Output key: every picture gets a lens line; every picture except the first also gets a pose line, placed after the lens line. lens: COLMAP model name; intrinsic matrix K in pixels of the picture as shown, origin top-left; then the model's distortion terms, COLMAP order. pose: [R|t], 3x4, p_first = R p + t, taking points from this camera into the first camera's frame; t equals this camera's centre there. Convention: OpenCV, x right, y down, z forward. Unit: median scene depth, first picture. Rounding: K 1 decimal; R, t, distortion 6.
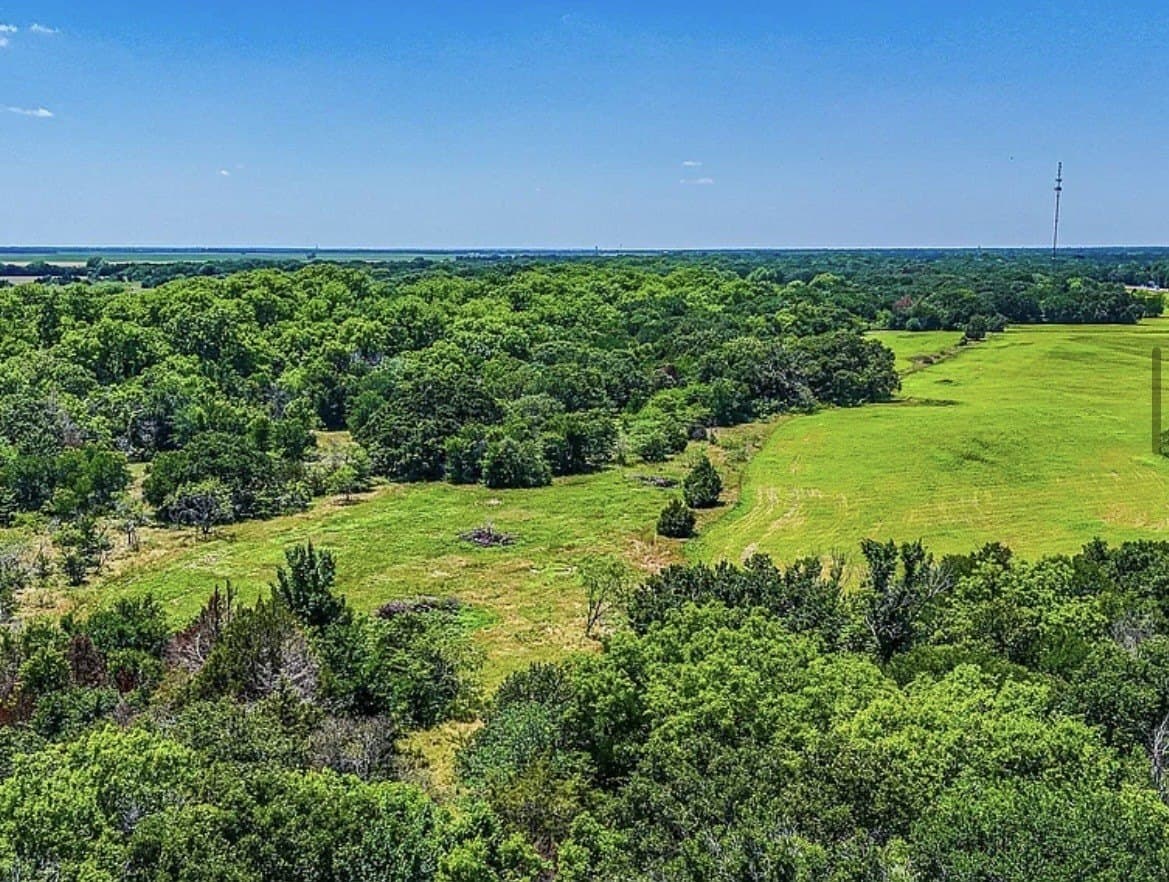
lens RADIAL K [[1169.6, 0, 584.5], [0, 1169.6, 441.0], [0, 0, 1]] dist [0.113937, -0.228847]
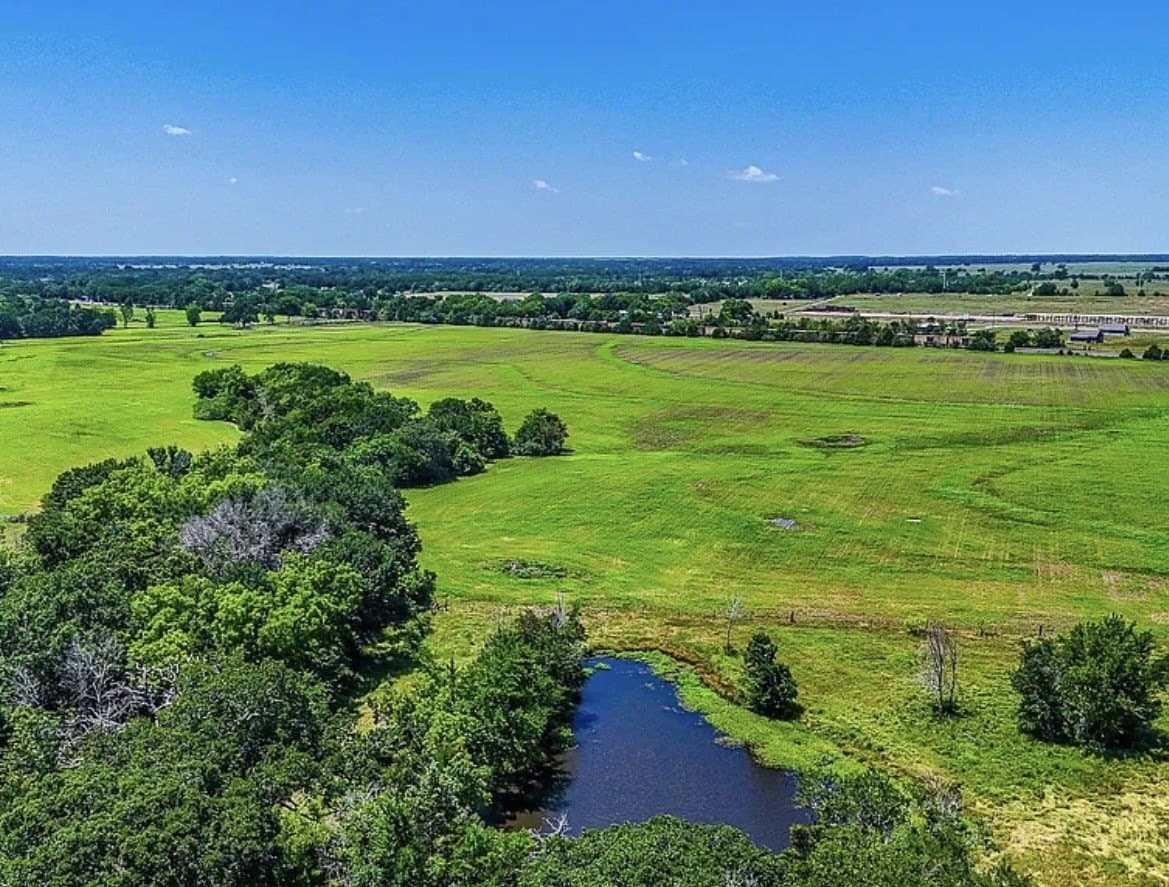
lens RADIAL K [[1169.6, 0, 584.5], [0, 1169.6, 443.5], [0, 0, 1]] dist [0.113937, -0.228847]
pose [[0.649451, -0.119361, 0.750977, -0.154323], [0.122708, 0.991110, 0.051409, 0.011146], [-0.750437, 0.058763, 0.658324, -0.183097]]
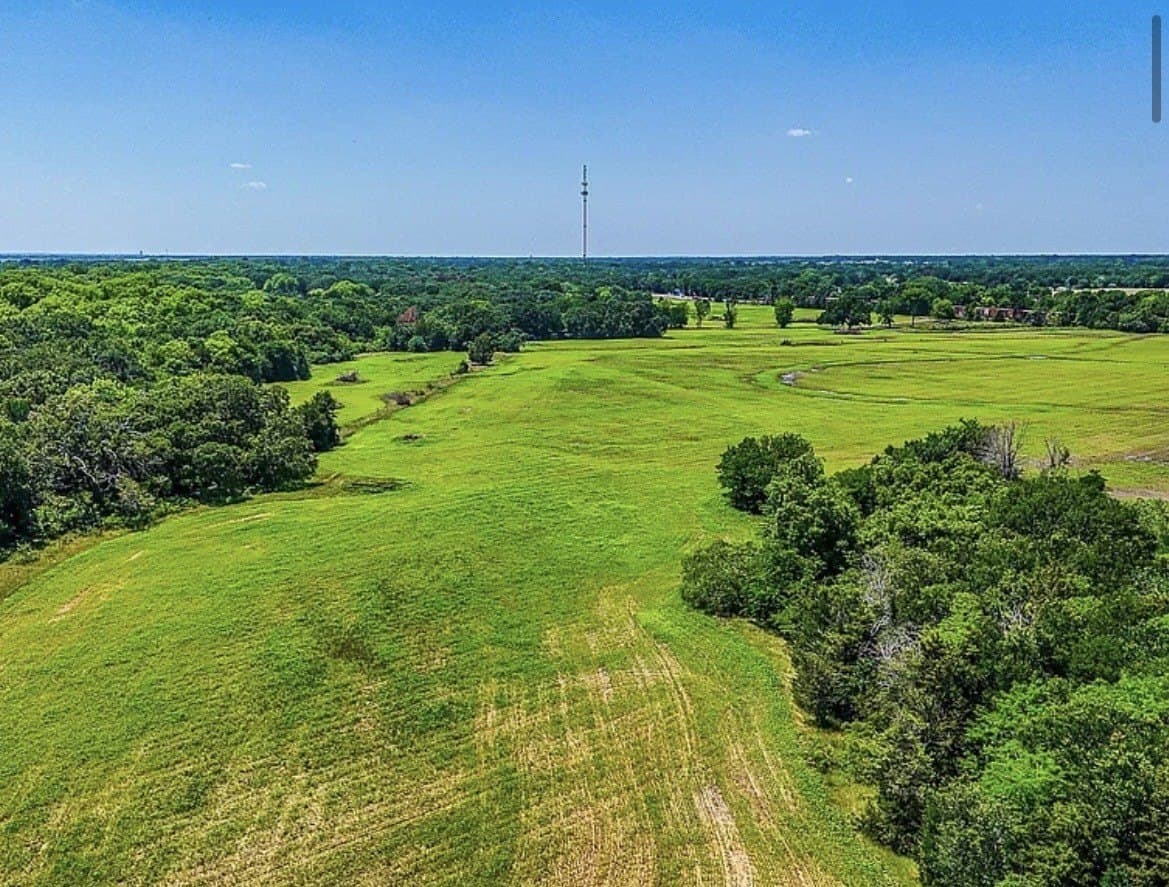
lens RADIAL K [[1166.5, 0, 584.5], [0, 1166.5, 443.5], [0, 0, 1]] dist [0.182276, -0.539097]
pose [[0.935652, -0.054667, 0.348665, 0.102813], [0.056014, 0.998411, 0.006223, -0.029013], [-0.348451, 0.013707, 0.937227, 0.200669]]
